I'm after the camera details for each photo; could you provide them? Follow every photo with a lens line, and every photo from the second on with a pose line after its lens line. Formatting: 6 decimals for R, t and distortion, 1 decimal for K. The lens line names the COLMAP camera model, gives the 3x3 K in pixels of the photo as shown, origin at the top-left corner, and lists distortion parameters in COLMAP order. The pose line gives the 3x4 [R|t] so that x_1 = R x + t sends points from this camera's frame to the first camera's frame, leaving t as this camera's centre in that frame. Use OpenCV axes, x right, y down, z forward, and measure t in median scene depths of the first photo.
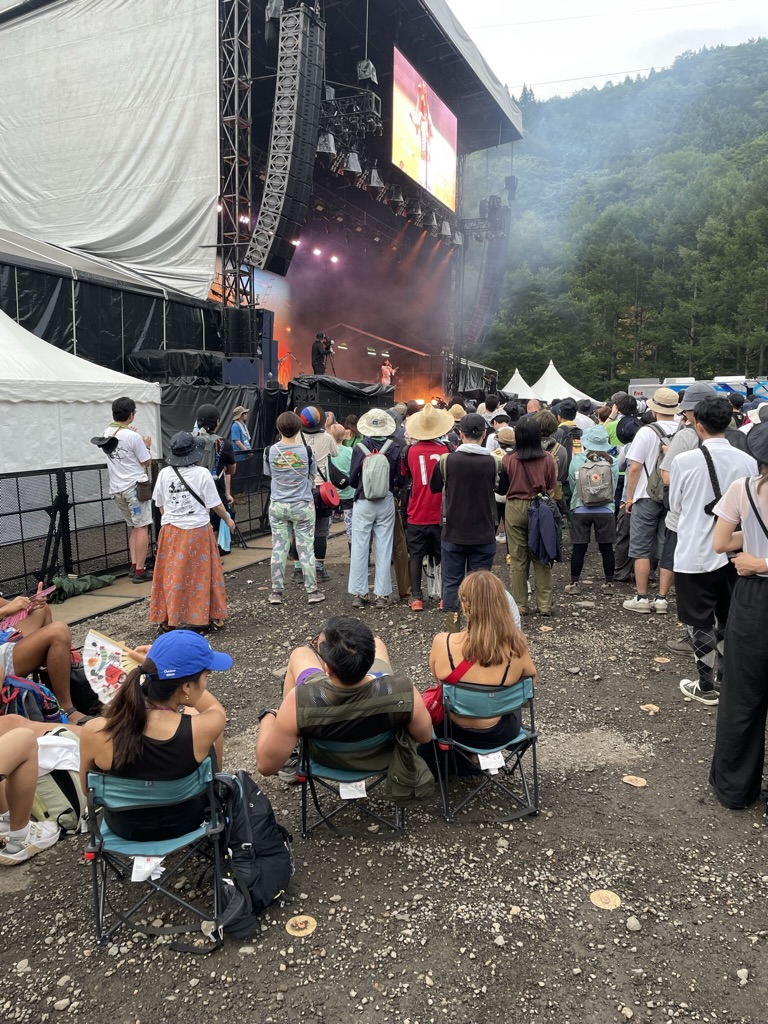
lens RADIAL K [[807.4, 0, 384.0], [0, 807.4, 512.0], [0, 0, 1]] dist [0.130482, -0.151837]
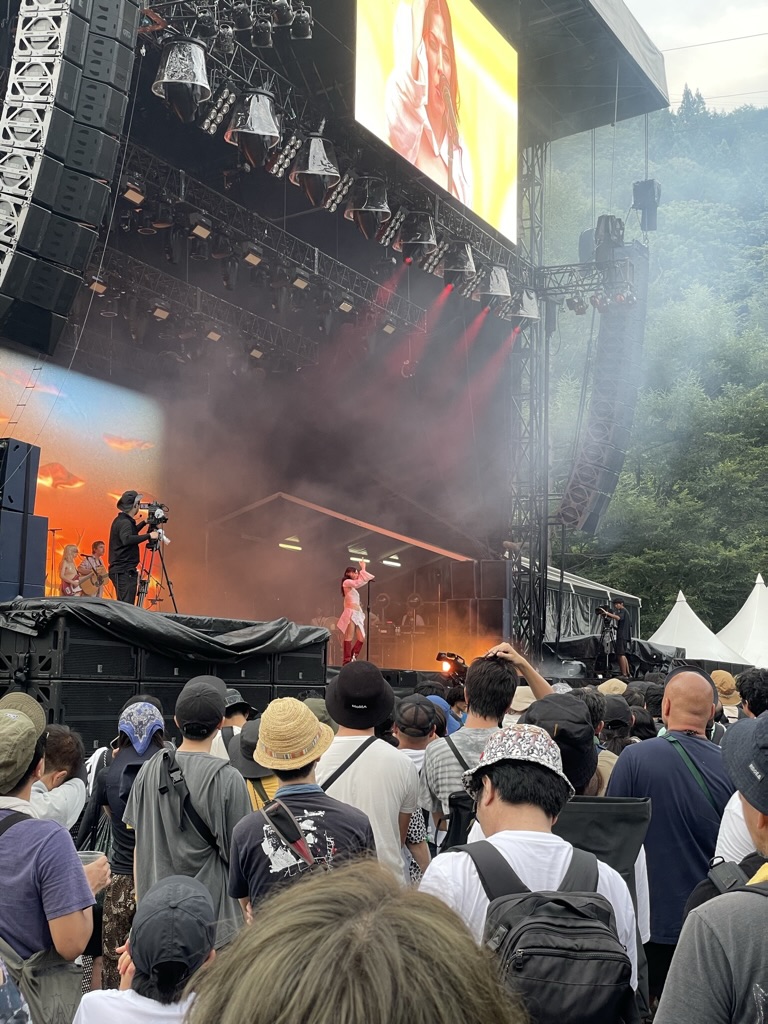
lens RADIAL K [[1636.4, 0, 384.0], [0, 1636.4, 512.0], [0, 0, 1]] dist [0.205764, -0.040928]
pose [[0.999636, -0.006581, -0.026181, 0.033755], [0.000515, 0.974300, -0.225255, -0.021628], [0.026990, 0.225160, 0.973948, 0.146639]]
